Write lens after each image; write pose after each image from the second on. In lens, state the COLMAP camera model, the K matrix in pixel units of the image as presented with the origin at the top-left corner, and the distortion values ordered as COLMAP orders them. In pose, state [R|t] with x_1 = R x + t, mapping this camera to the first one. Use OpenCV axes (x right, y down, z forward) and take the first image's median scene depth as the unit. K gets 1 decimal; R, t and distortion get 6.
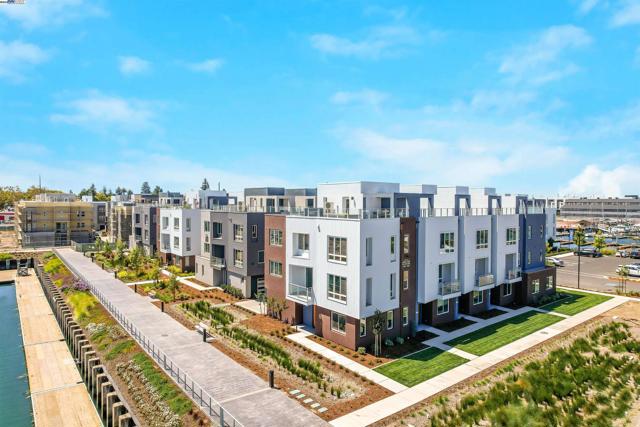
lens RADIAL K [[416.5, 0, 318.3], [0, 416.5, 203.3], [0, 0, 1]] dist [-0.065514, 0.056182]
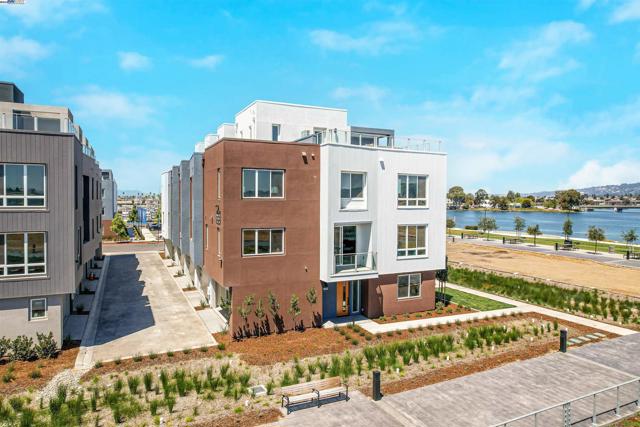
lens RADIAL K [[416.5, 0, 318.3], [0, 416.5, 203.3], [0, 0, 1]] dist [-0.065514, 0.056182]
pose [[0.211265, -0.010995, 0.977367, -0.688772], [-0.000862, 0.999934, 0.011435, 0.114664], [-0.977428, -0.003258, 0.211242, 0.926921]]
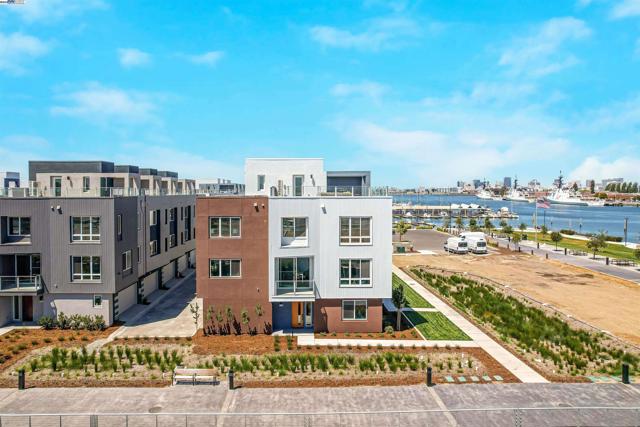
lens RADIAL K [[409.9, 0, 304.6], [0, 409.9, 197.3], [0, 0, 1]] dist [-0.043371, 0.001173]
pose [[0.597623, -0.010714, 0.801706, -0.689069], [0.005324, 0.999942, 0.009395, 0.025584], [-0.801760, -0.001347, 0.597645, 0.503379]]
